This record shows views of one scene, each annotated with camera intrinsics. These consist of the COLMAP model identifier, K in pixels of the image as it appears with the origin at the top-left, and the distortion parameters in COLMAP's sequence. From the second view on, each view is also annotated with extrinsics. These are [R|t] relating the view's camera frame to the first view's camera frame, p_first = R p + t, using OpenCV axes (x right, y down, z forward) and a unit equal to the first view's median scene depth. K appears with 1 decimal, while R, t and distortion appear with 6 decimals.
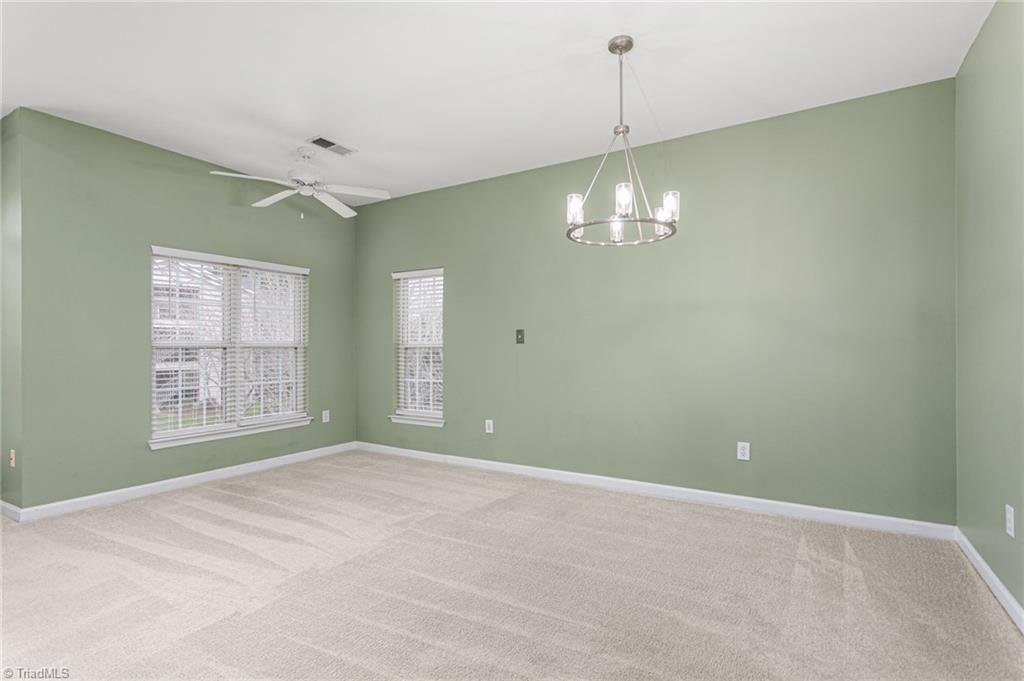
lens RADIAL K [[489.7, 0, 510.7], [0, 489.7, 363.2], [0, 0, 1]] dist [-0.000881, -0.000096]
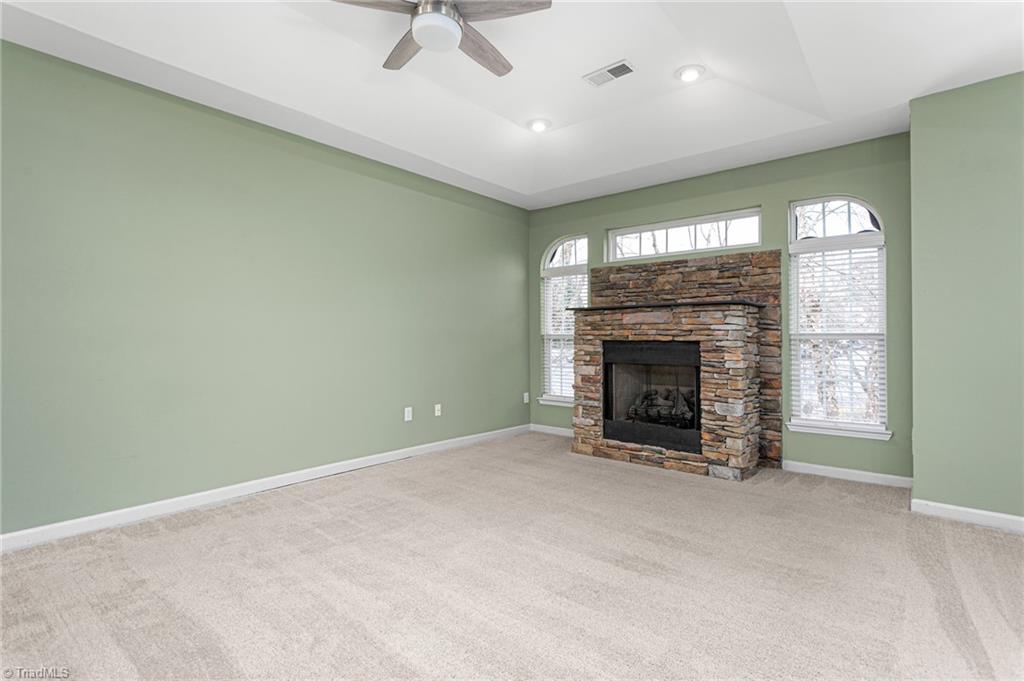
lens RADIAL K [[496.3, 0, 511.2], [0, 496.3, 322.0], [0, 0, 1]] dist [-0.000497, -0.000103]
pose [[-0.139839, -0.023622, -0.989892, 0.102862], [-0.035950, 0.999177, -0.018765, -0.010518], [0.989521, 0.032962, -0.140573, 0.264372]]
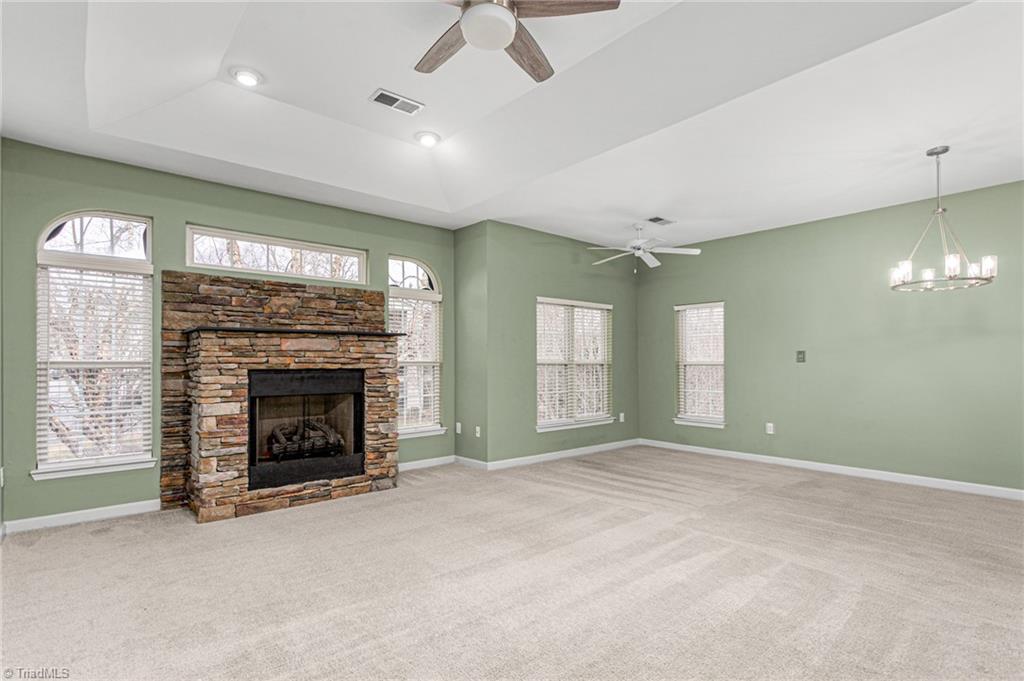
lens RADIAL K [[500.6, 0, 512.4], [0, 500.6, 363.6], [0, 0, 1]] dist [-0.000929, -0.000014]
pose [[0.956457, 0.002563, -0.291863, -0.344430], [-0.012798, 0.999368, -0.033166, 0.017501], [0.291593, 0.035457, 0.955885, -0.468001]]
